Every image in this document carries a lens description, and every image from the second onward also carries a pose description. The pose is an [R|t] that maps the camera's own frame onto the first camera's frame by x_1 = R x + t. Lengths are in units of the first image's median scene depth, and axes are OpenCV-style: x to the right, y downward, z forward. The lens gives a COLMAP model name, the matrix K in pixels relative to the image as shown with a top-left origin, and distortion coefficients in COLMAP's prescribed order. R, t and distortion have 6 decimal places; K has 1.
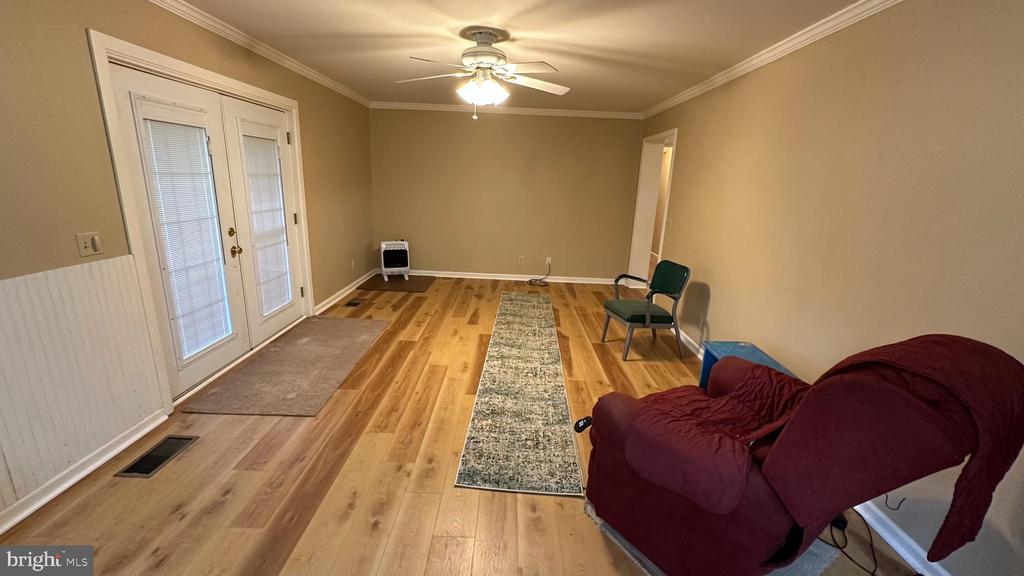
lens RADIAL K [[418.1, 0, 511.6], [0, 418.1, 287.0], [0, 0, 1]] dist [-0.003863, 0.000987]
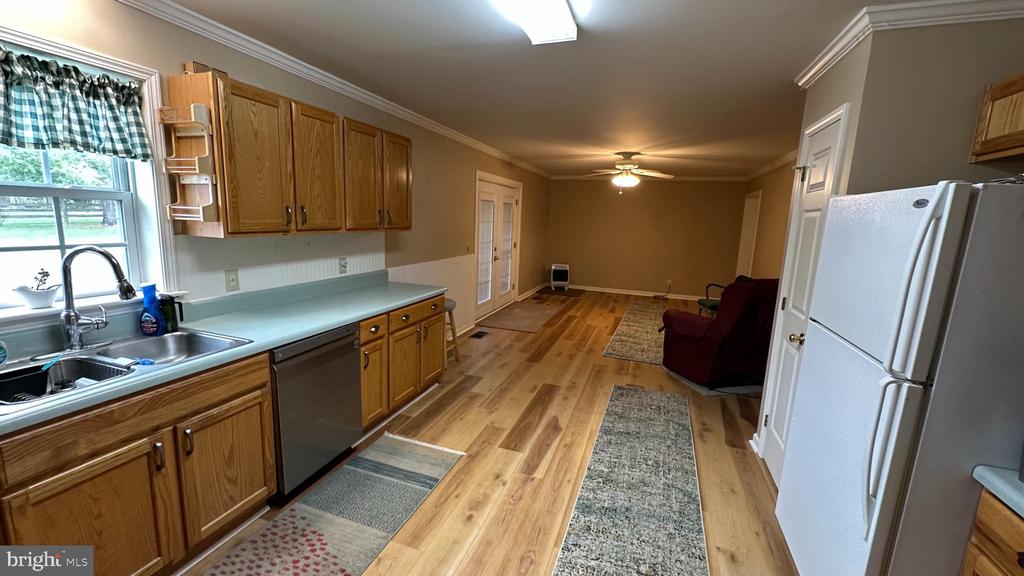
lens RADIAL K [[418.1, 0, 510.8], [0, 418.1, 288.3], [0, 0, 1]] dist [-0.003863, 0.000987]
pose [[0.947207, 0.048127, -0.316990, 0.059431], [-0.079579, 0.993022, -0.087027, 0.217047], [0.310590, 0.107658, 0.944428, -0.839984]]
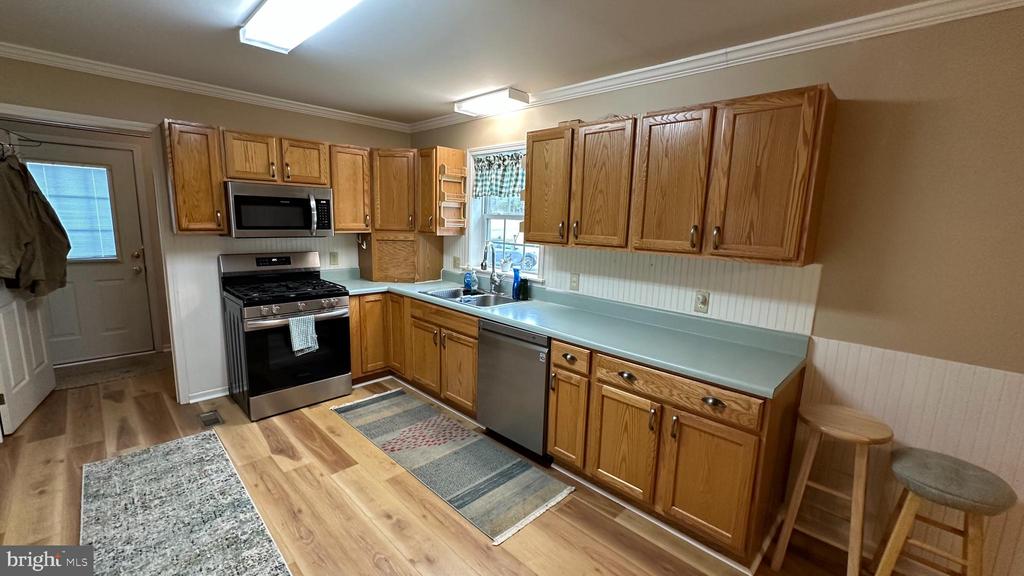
lens RADIAL K [[418.1, 0, 511.3], [0, 418.1, 289.5], [0, 0, 1]] dist [-0.003863, 0.000987]
pose [[-0.693197, 0.054744, -0.718666, 0.126791], [-0.242670, 0.921167, 0.304240, -0.047968], [0.678667, 0.385297, -0.625266, 0.167394]]
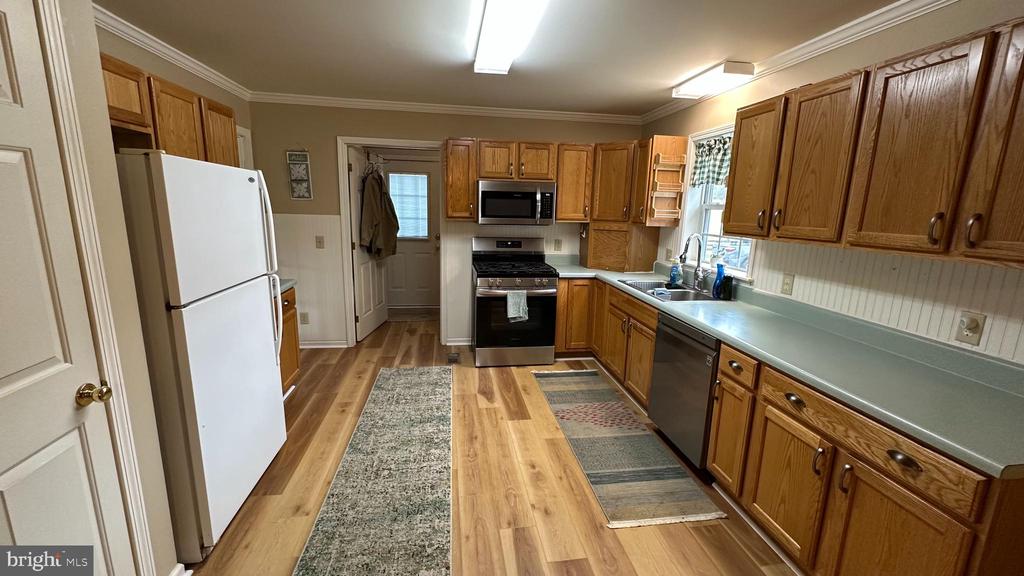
lens RADIAL K [[418.1, 0, 511.9], [0, 418.1, 288.9], [0, 0, 1]] dist [-0.003863, 0.000987]
pose [[-0.984287, -0.037100, -0.172635, -0.007682], [-0.108898, 0.897152, 0.428089, -0.078781], [0.138998, 0.440162, -0.887095, 0.283693]]
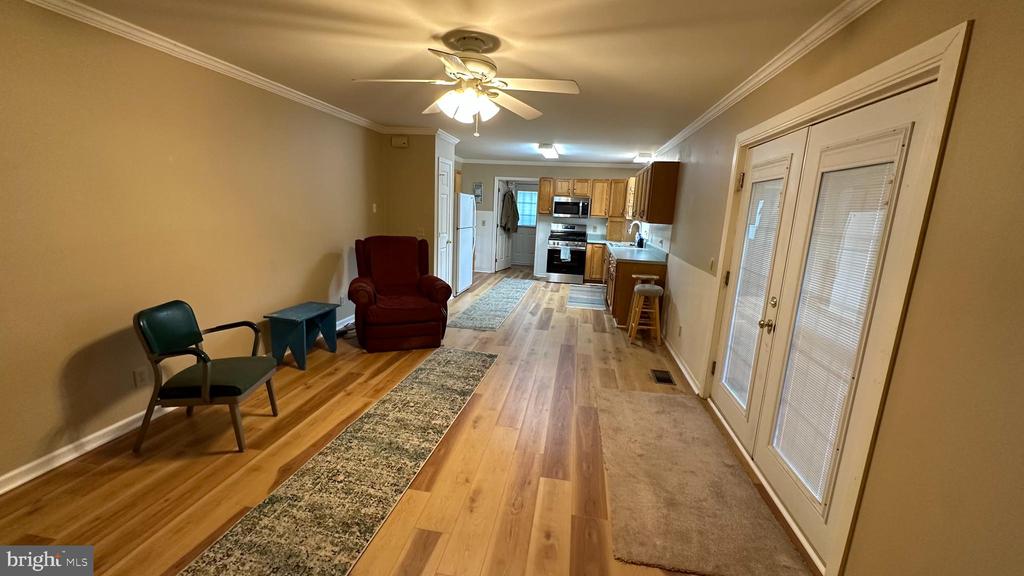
lens RADIAL K [[418.1, 0, 512.7], [0, 418.1, 291.2], [0, 0, 1]] dist [-0.003863, 0.000987]
pose [[-0.983537, -0.119467, 0.135584, -0.273381], [-0.047616, 0.895109, 0.443298, -0.442650], [-0.174322, 0.429544, -0.886061, 1.652970]]
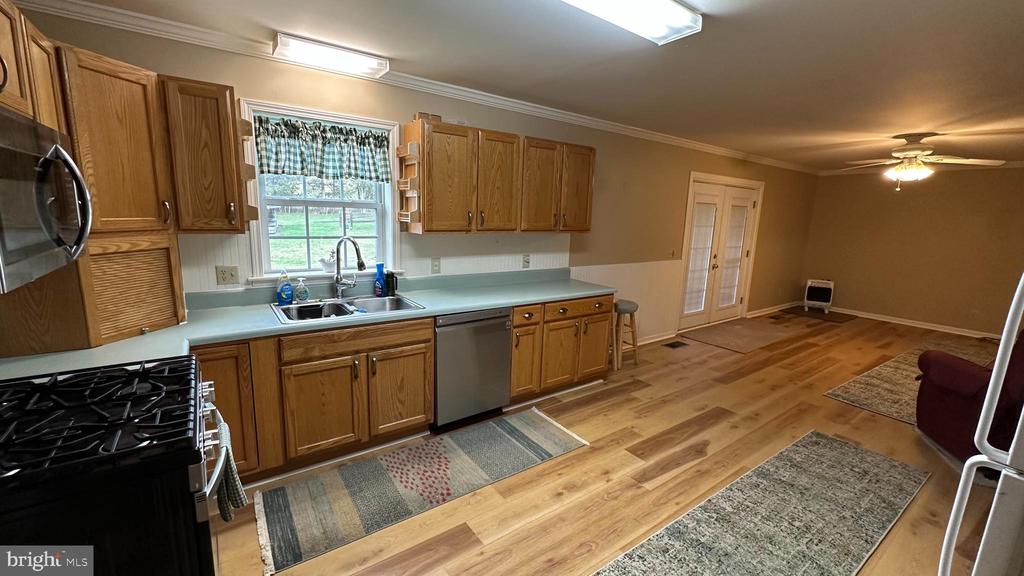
lens RADIAL K [[418.1, 0, 512.3], [0, 418.1, 288.9], [0, 0, 1]] dist [-0.003863, 0.000987]
pose [[0.593482, 0.124049, -0.795230, 0.277722], [-0.212312, 0.977183, -0.006016, 0.200679], [0.776339, 0.172407, 0.606278, -0.762689]]
